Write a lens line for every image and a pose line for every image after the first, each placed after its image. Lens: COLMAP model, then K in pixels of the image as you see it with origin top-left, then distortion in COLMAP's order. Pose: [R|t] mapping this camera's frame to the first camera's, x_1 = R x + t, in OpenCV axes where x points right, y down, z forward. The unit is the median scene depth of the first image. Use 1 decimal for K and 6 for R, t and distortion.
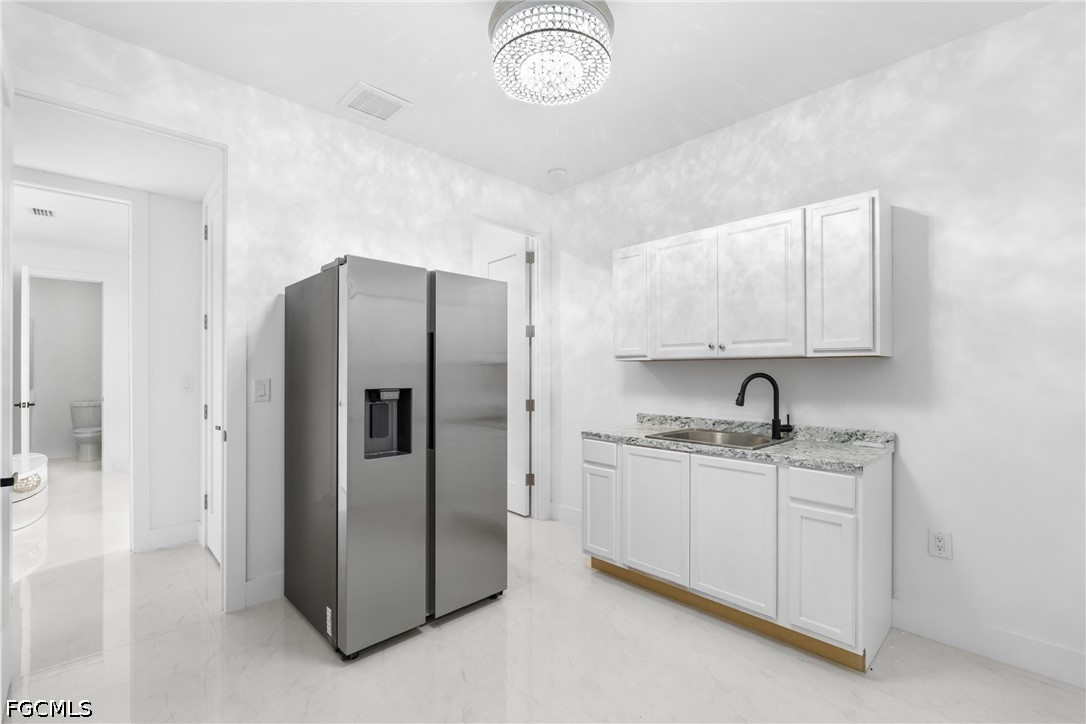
lens RADIAL K [[477.5, 0, 533.7], [0, 477.5, 368.9], [0, 0, 1]] dist [-0.009830, 0.000585]
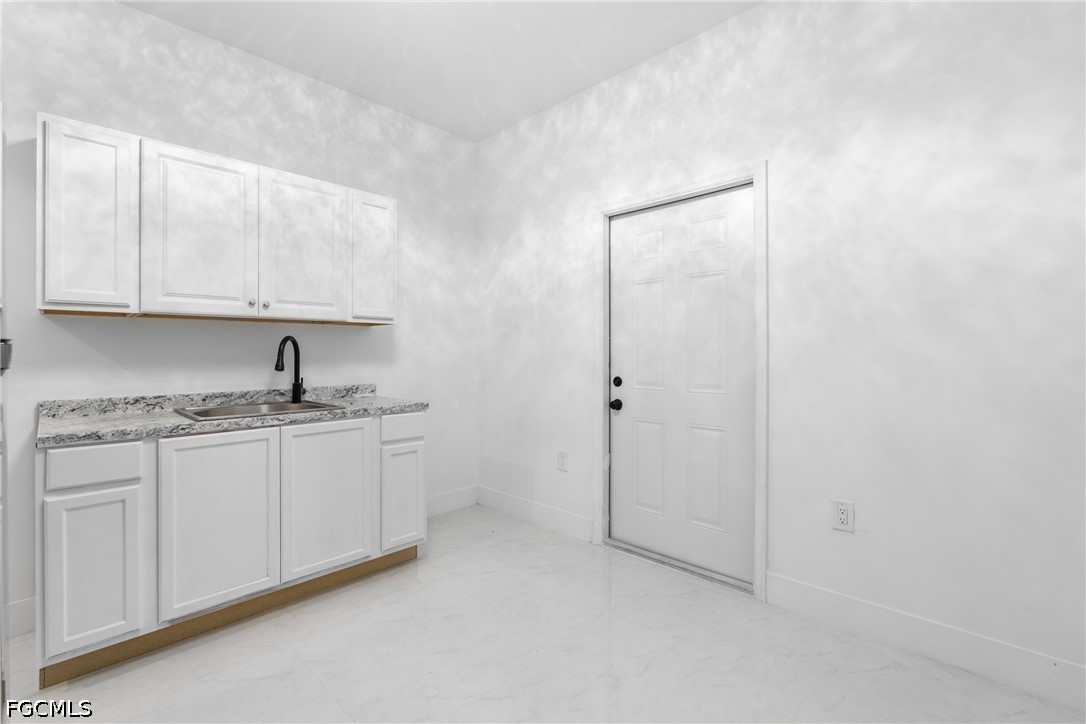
lens RADIAL K [[477.5, 0, 539.8], [0, 477.5, 351.7], [0, 0, 1]] dist [-0.009830, 0.000585]
pose [[-0.052130, 0.002732, 0.998637, -0.507477], [0.000409, 0.999996, -0.002714, 0.042574], [-0.998640, 0.000267, -0.052131, 0.538661]]
